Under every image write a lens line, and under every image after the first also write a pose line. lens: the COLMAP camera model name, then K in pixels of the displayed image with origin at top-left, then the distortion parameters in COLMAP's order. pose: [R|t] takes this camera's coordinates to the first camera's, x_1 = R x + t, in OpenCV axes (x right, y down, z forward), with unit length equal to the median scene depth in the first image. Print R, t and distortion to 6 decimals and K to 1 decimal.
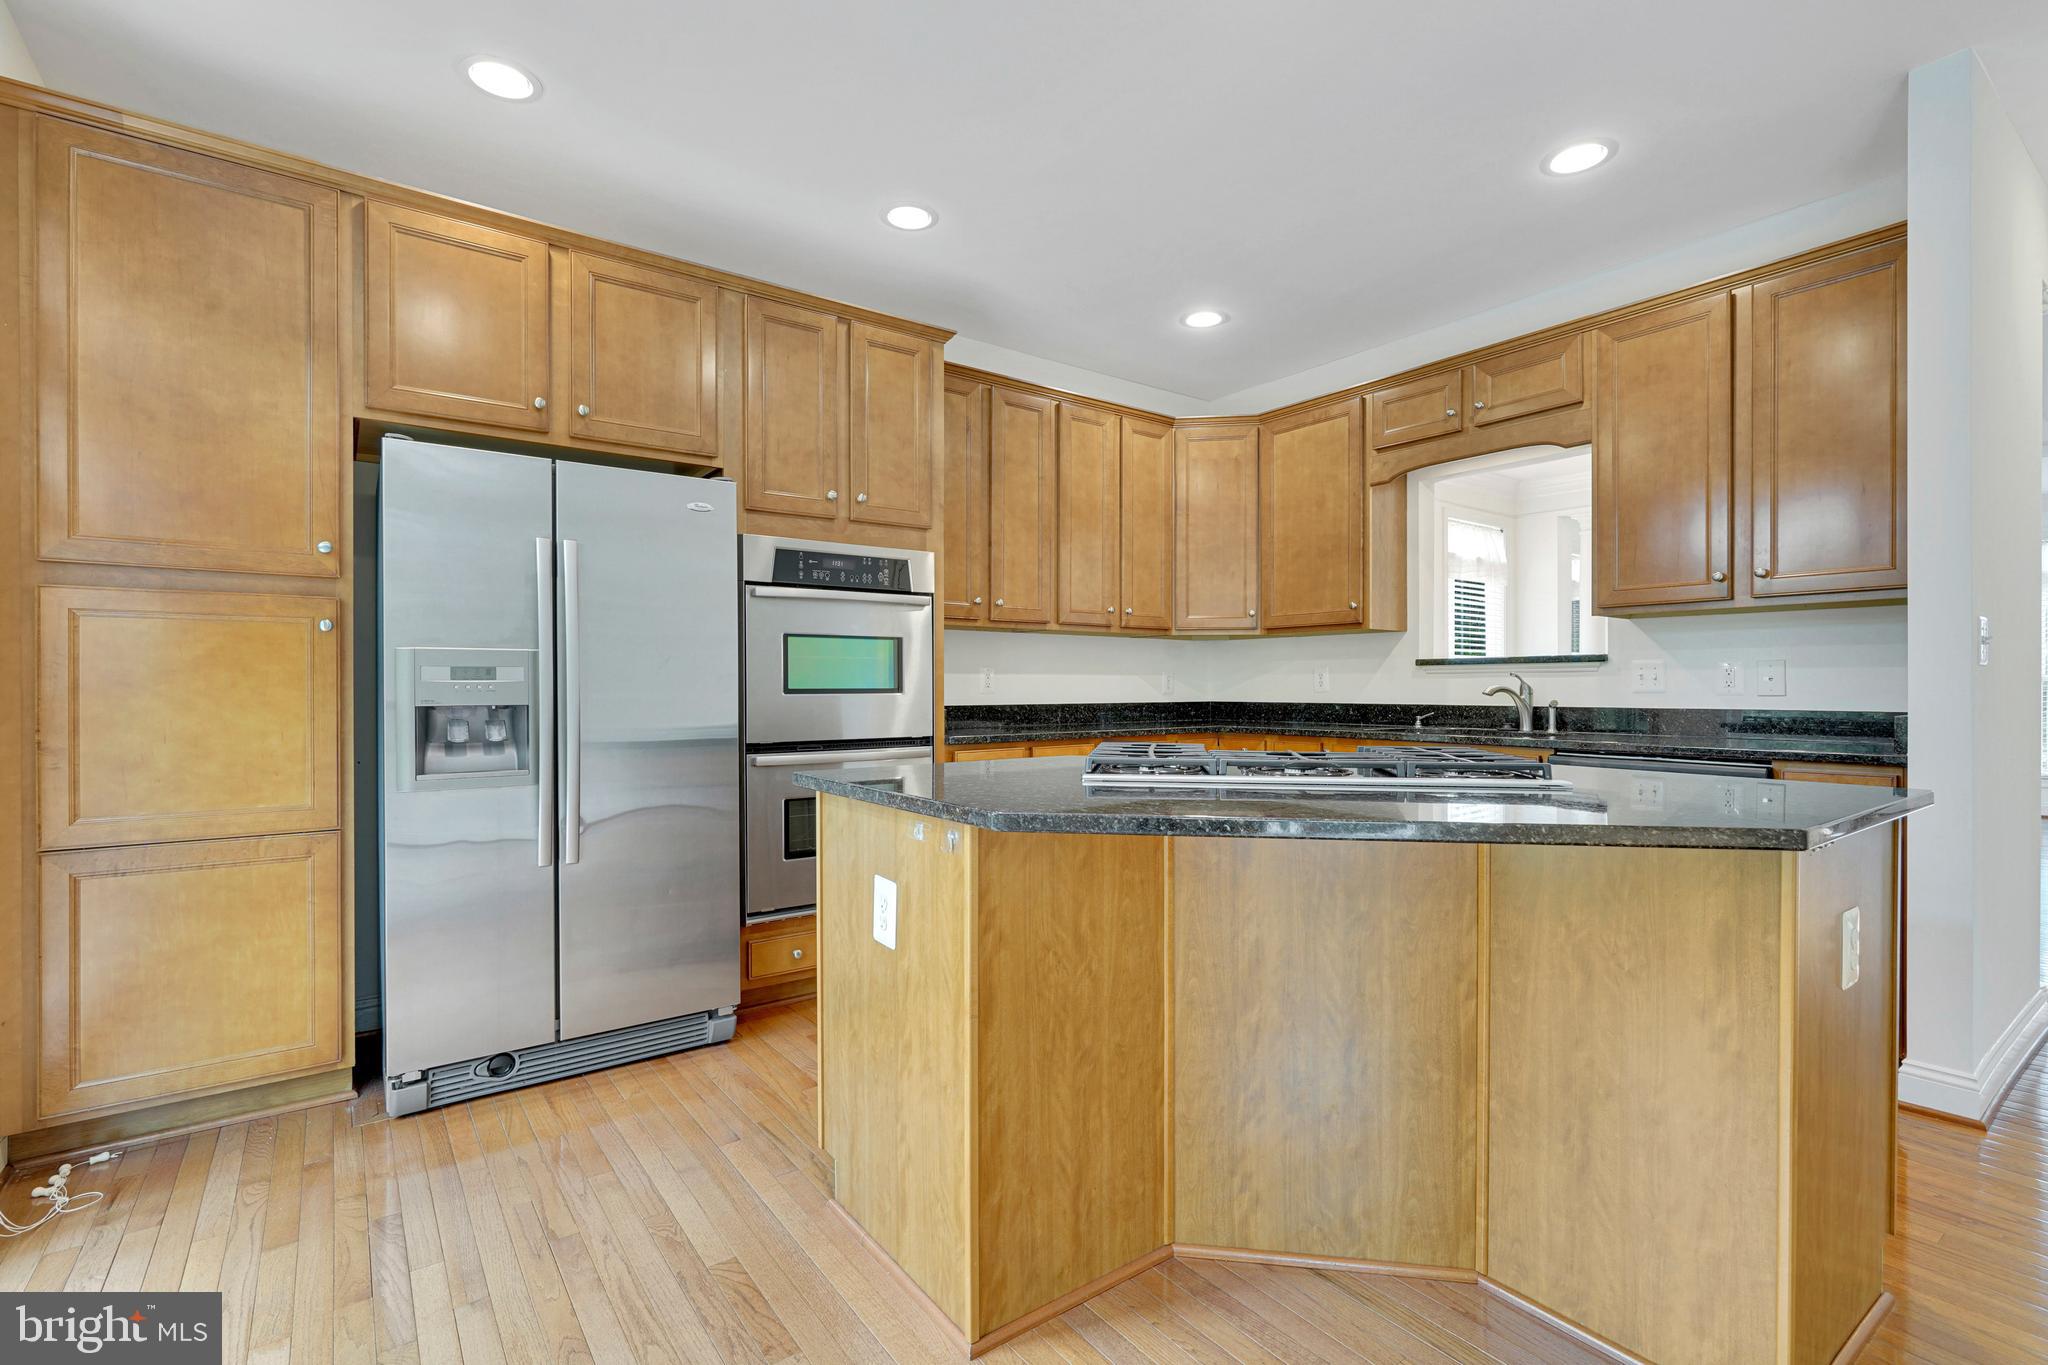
lens RADIAL K [[944.0, 0, 1021.7], [0, 944.0, 690.1], [0, 0, 1]] dist [-0.001010, -0.000191]
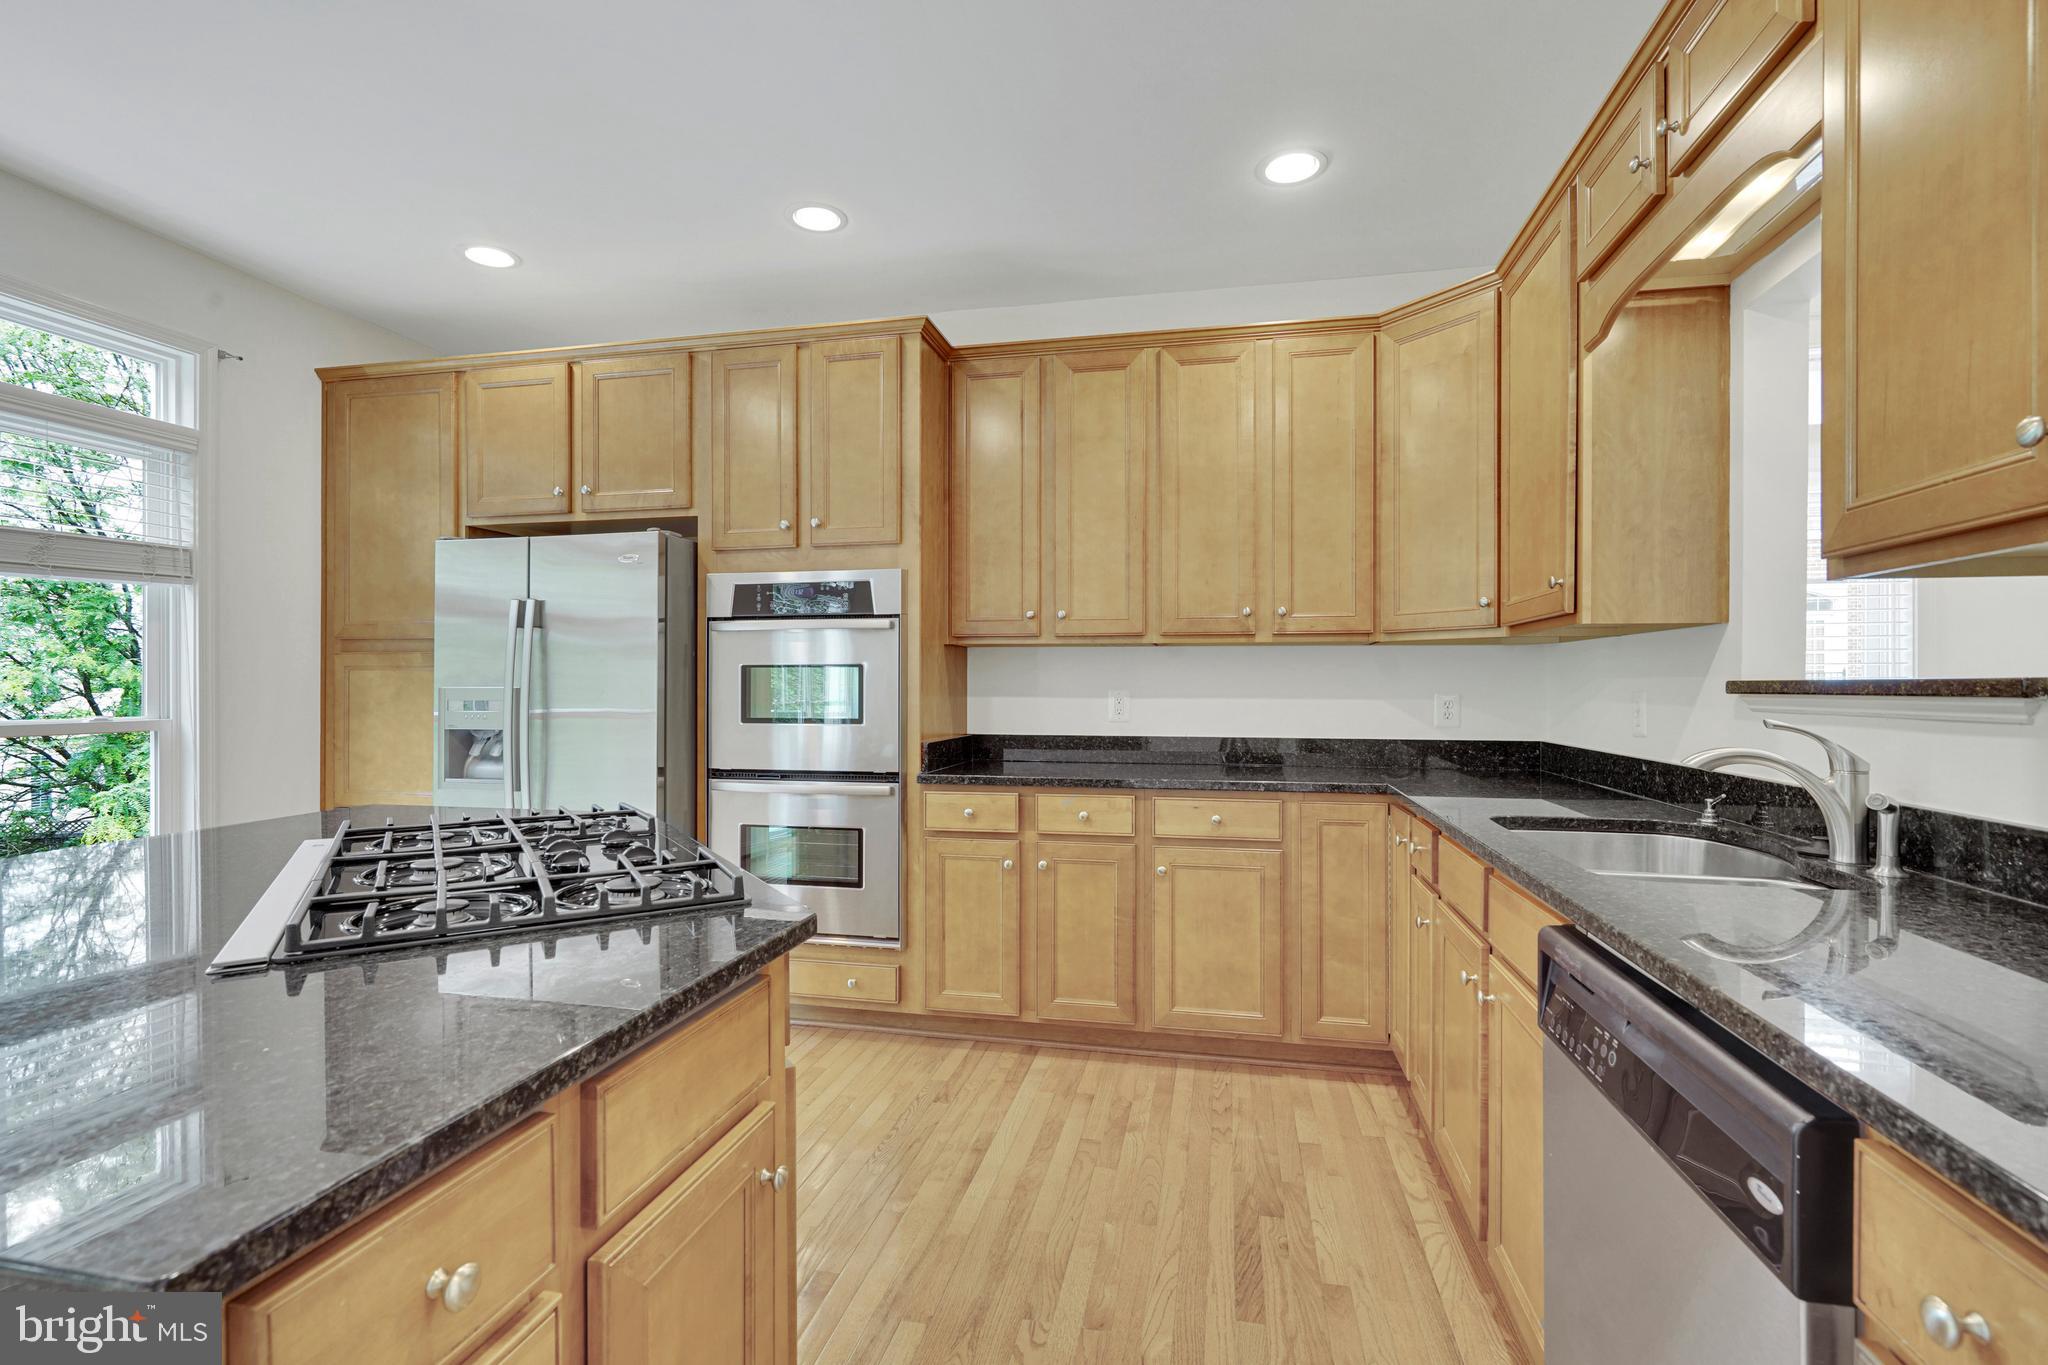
lens RADIAL K [[944.0, 0, 1021.7], [0, 944.0, 690.1], [0, 0, 1]] dist [-0.001010, -0.000191]
pose [[0.657302, 0.005489, -0.753608, 0.570813], [-0.004884, 0.999983, 0.003024, -0.028673], [0.753612, 0.001693, 0.657318, 0.424882]]
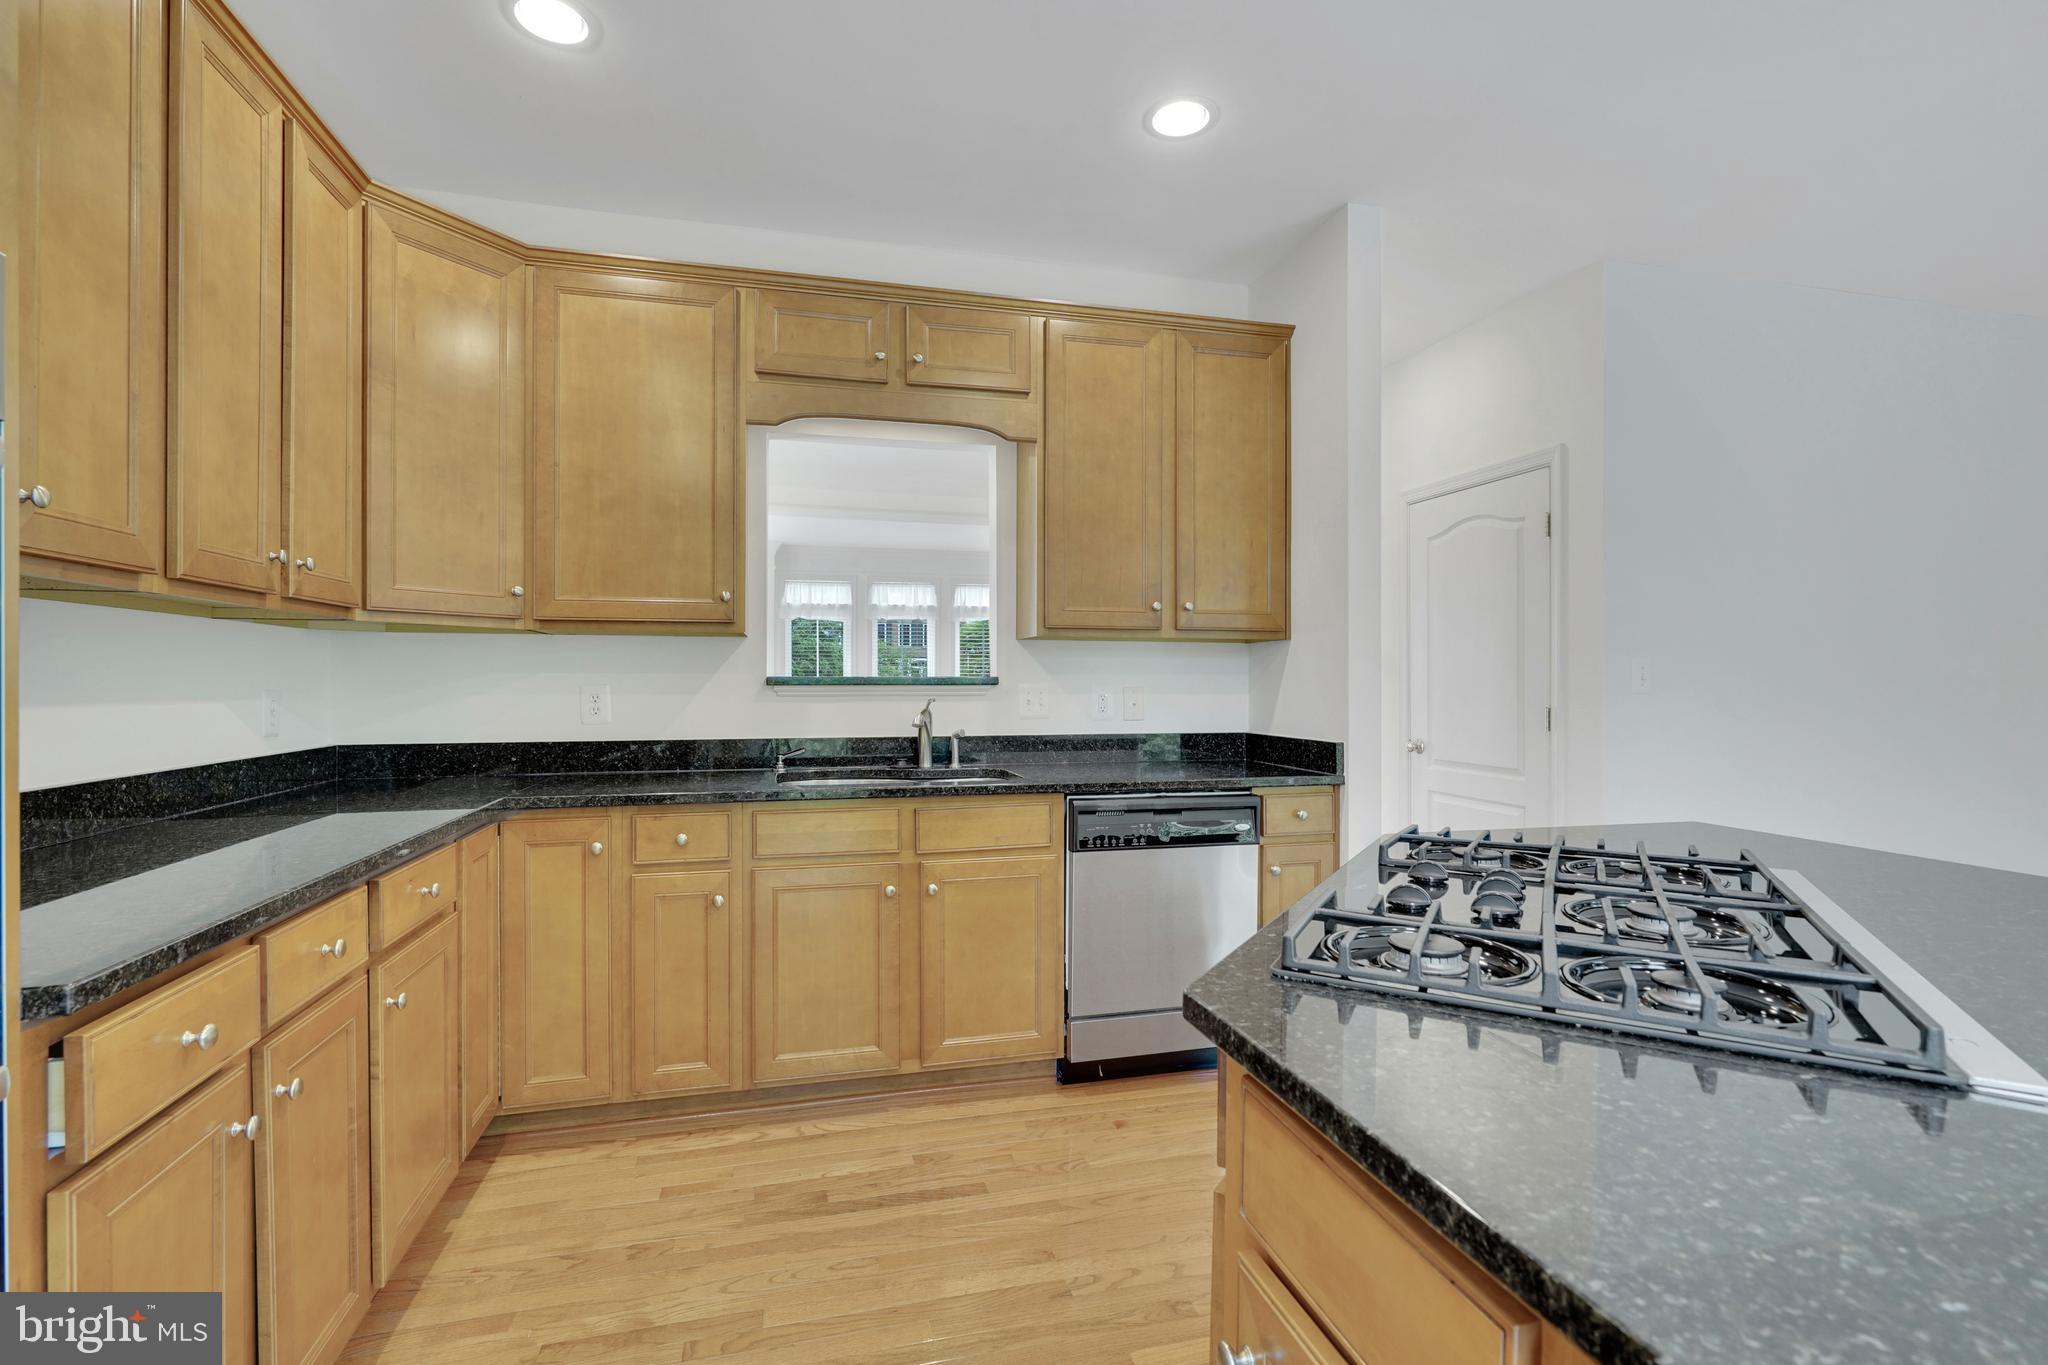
lens RADIAL K [[944.0, 0, 1021.7], [0, 944.0, 690.1], [0, 0, 1]] dist [-0.001010, -0.000191]
pose [[0.369627, -0.010031, 0.929126, -0.194201], [0.000432, 0.999943, 0.010623, -0.031261], [-0.929180, -0.003525, 0.369610, 0.572107]]
